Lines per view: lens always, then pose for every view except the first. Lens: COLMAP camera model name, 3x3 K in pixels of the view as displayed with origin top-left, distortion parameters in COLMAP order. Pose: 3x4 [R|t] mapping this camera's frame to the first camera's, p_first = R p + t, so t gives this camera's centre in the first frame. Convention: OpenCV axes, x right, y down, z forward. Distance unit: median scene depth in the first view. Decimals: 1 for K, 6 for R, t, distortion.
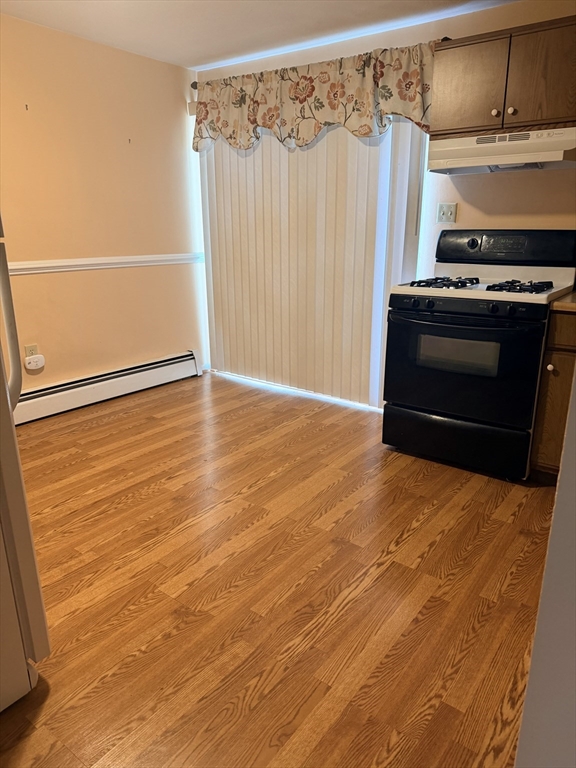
lens RADIAL K [[546.7, 0, 287.1], [0, 546.7, 386.9], [0, 0, 1]] dist [0.029153, -0.017947]
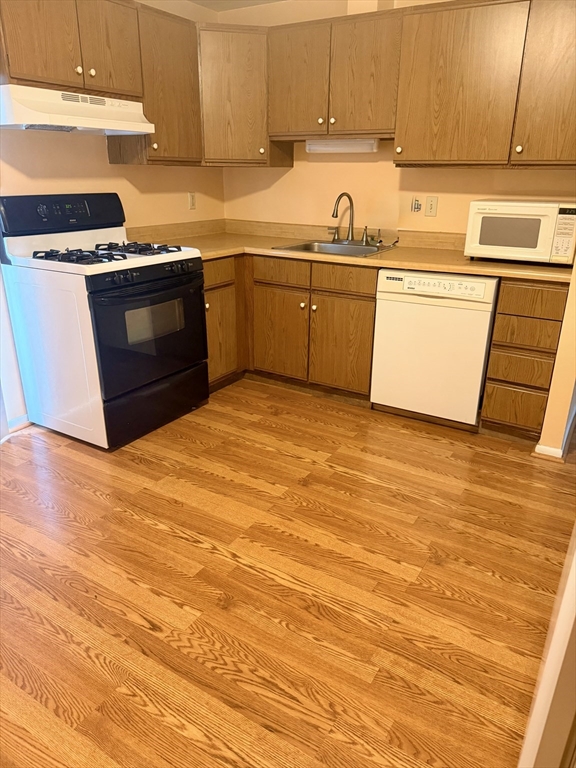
lens RADIAL K [[546.7, 0, 286.8], [0, 546.7, 382.0], [0, 0, 1]] dist [0.029153, -0.017947]
pose [[-0.087529, -0.359134, 0.929172, -0.866123], [0.282412, 0.885538, 0.368872, -0.323771], [-0.955292, 0.294696, 0.023913, 0.945581]]
